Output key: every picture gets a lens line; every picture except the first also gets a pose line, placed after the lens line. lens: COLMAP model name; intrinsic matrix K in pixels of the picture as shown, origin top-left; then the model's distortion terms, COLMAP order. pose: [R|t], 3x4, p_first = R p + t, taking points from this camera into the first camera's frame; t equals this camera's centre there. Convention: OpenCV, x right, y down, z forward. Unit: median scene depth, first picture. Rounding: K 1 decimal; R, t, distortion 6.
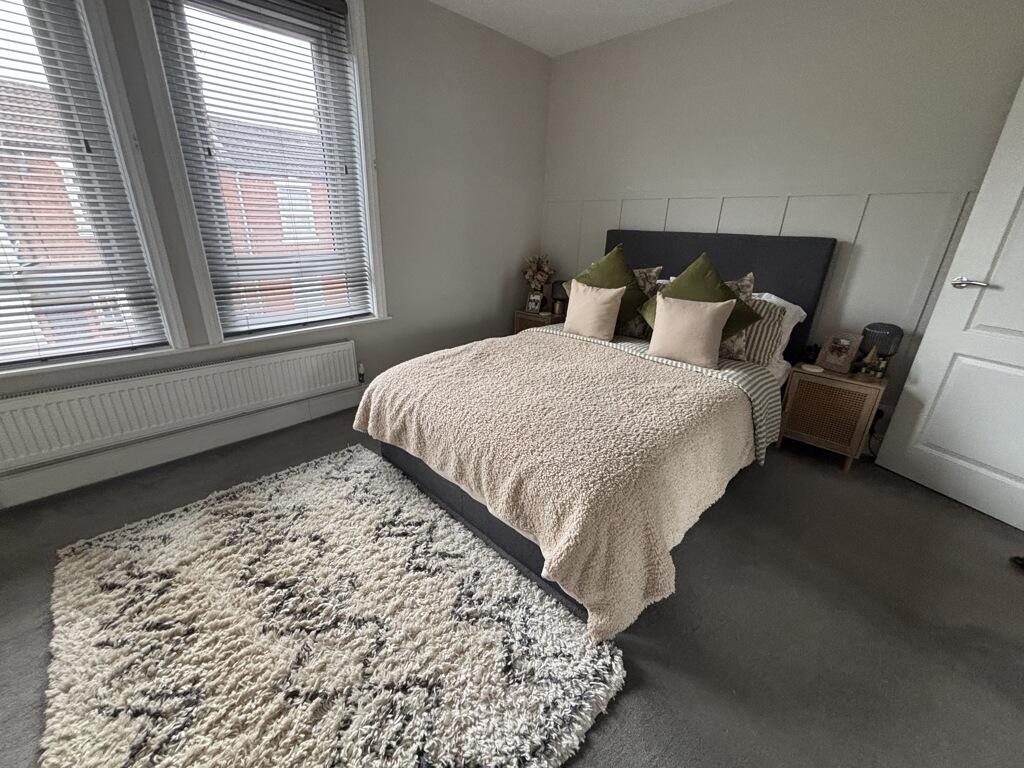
lens RADIAL K [[411.4, 0, 512.5], [0, 411.4, 380.2], [0, 0, 1]] dist [-0.000063, -0.001217]
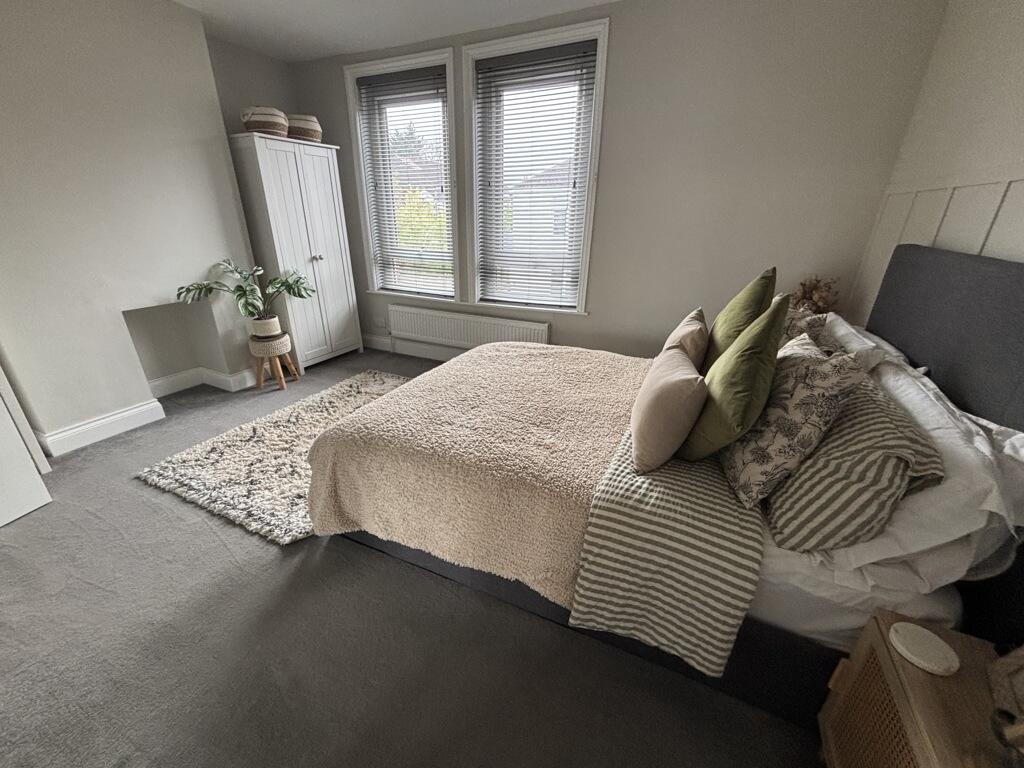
lens RADIAL K [[411.4, 0, 509.8], [0, 411.4, 382.7], [0, 0, 1]] dist [-0.000063, -0.001217]
pose [[0.350090, 0.336014, -0.874375, 0.898888], [-0.330000, 0.917845, 0.220591, -0.215321], [0.876662, 0.211317, 0.432213, 0.512397]]
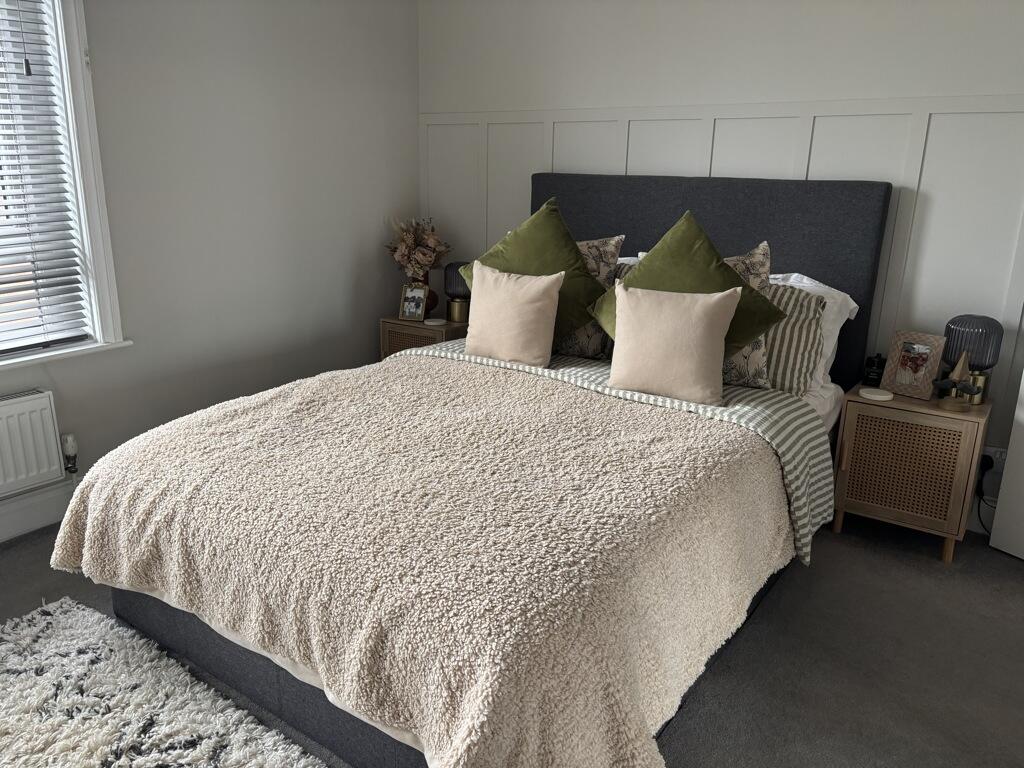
lens RADIAL K [[767.4, 0, 519.4], [0, 767.4, 379.7], [0, 0, 1]] dist [0.034082, -0.039523]
pose [[0.985148, -0.053983, 0.163003, 0.033912], [0.067145, 0.994818, -0.076342, 0.001440], [-0.158037, 0.086153, 0.983668, -0.036305]]
